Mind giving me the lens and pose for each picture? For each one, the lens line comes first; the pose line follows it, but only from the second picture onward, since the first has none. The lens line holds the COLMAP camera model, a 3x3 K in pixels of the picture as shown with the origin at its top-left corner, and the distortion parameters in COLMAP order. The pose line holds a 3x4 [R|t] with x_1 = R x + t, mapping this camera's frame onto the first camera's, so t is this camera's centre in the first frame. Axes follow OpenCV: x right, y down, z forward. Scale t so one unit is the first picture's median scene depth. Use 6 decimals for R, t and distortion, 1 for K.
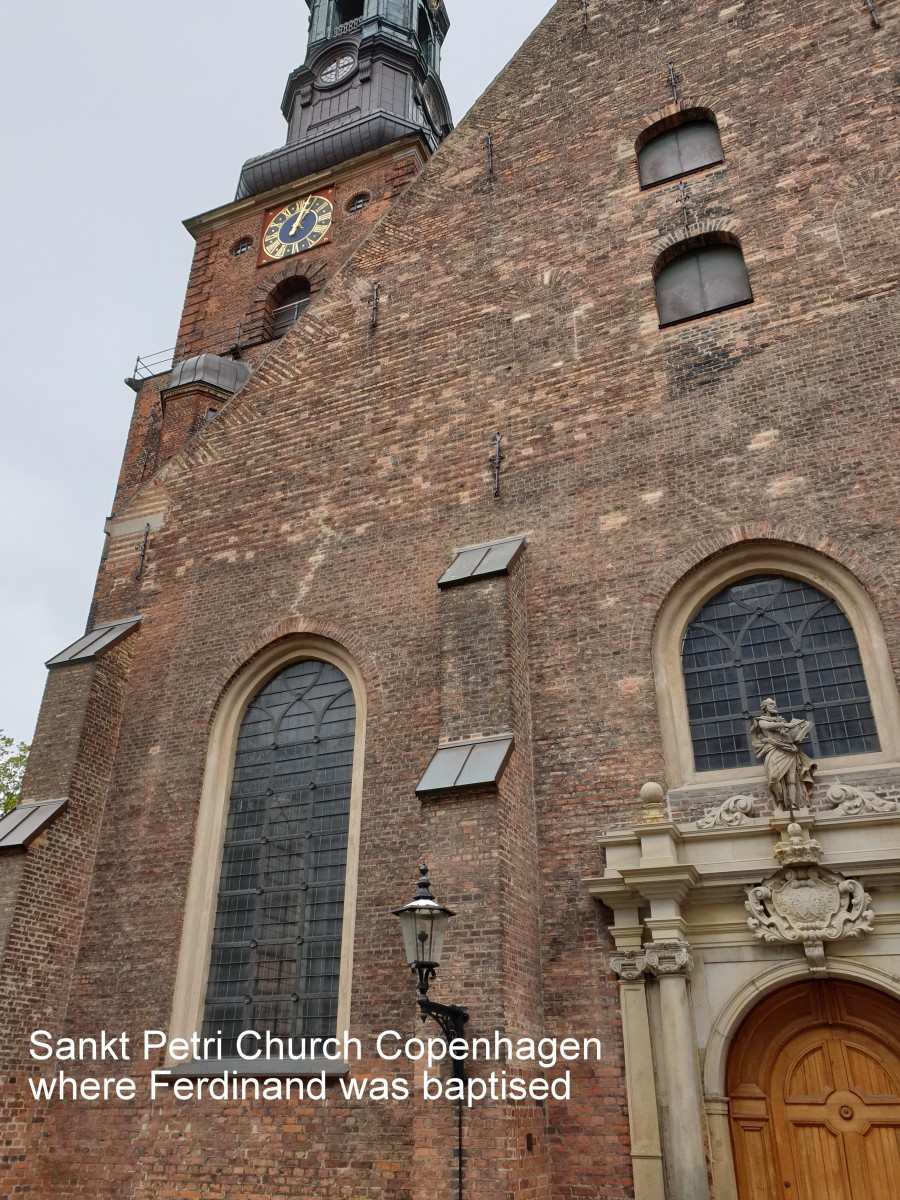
lens RADIAL K [[963.7, 0, 450.0], [0, 963.7, 600.0], [0, 0, 1]] dist [0.024422, 0.043639]
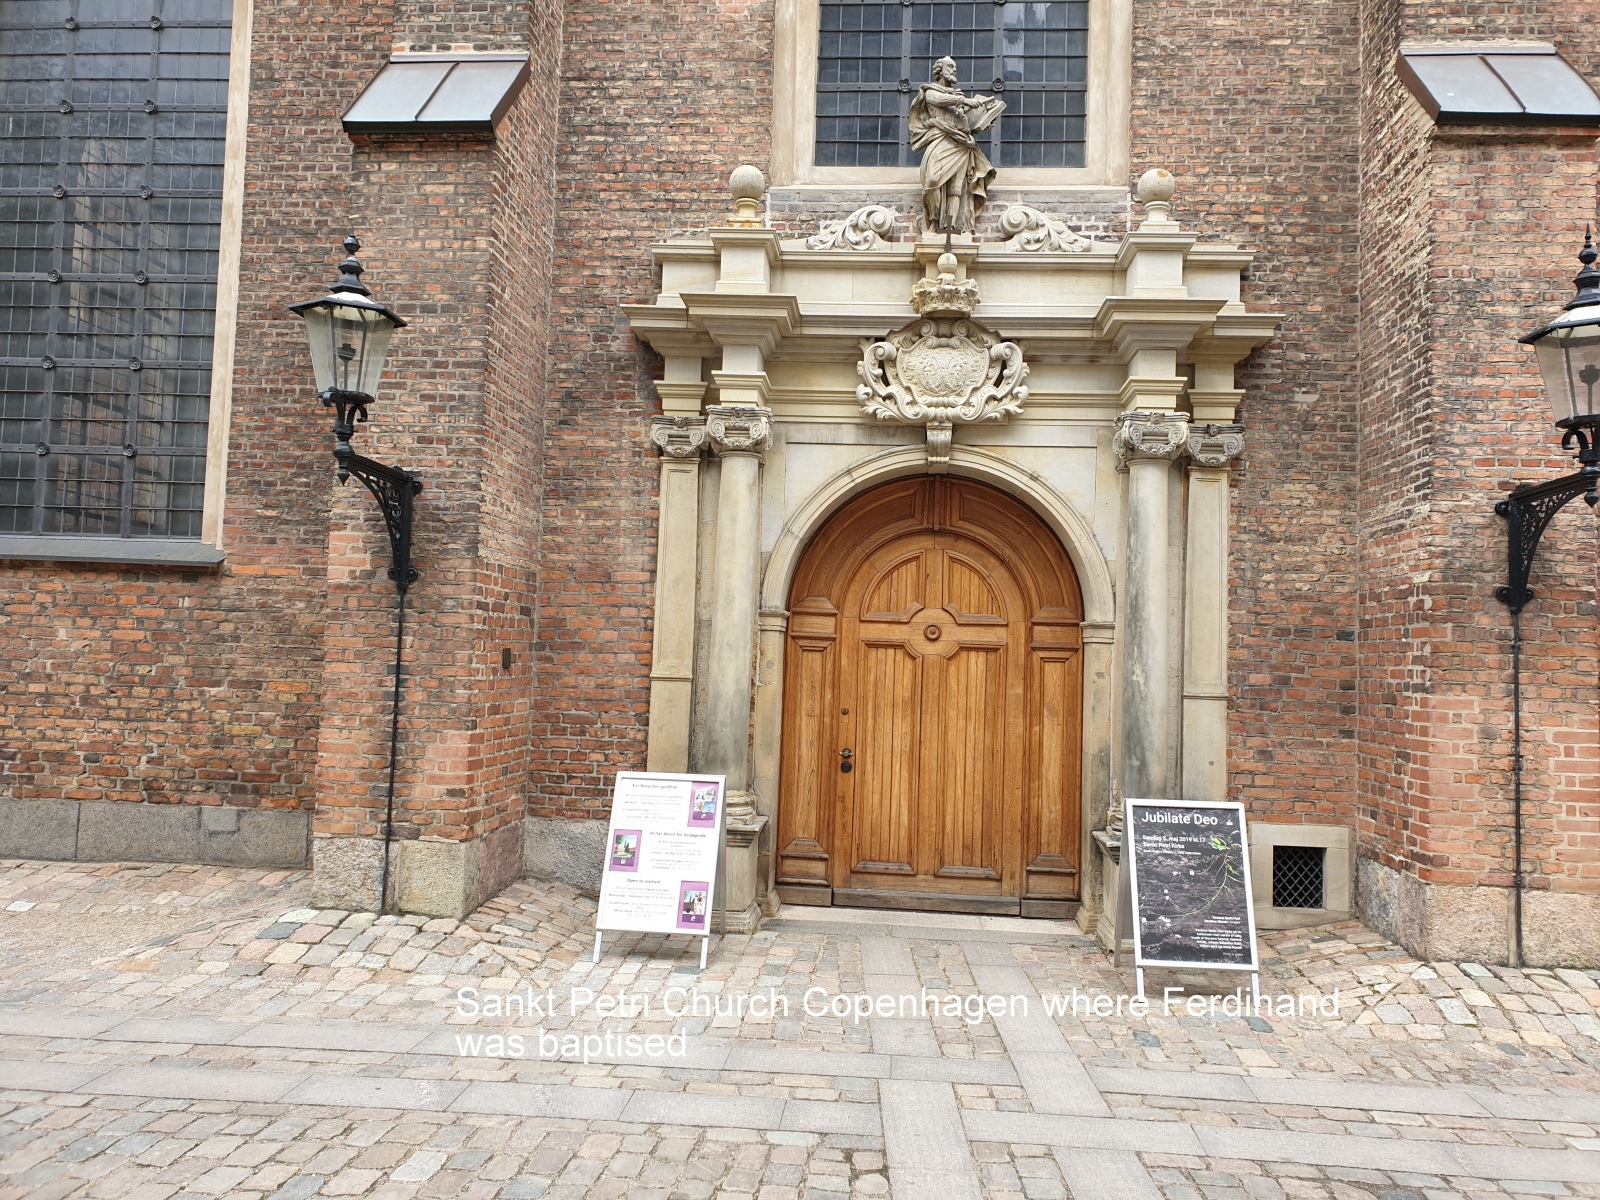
lens RADIAL K [[1285.0, 0, 804.3], [0, 1285.0, 584.1], [0, 0, 1]] dist [0.024422, 0.043639]
pose [[0.955795, 0.044237, 0.290689, 0.014300], [-0.161286, 0.905494, 0.392514, 0.105727], [-0.245853, -0.422046, 0.872601, 0.161207]]
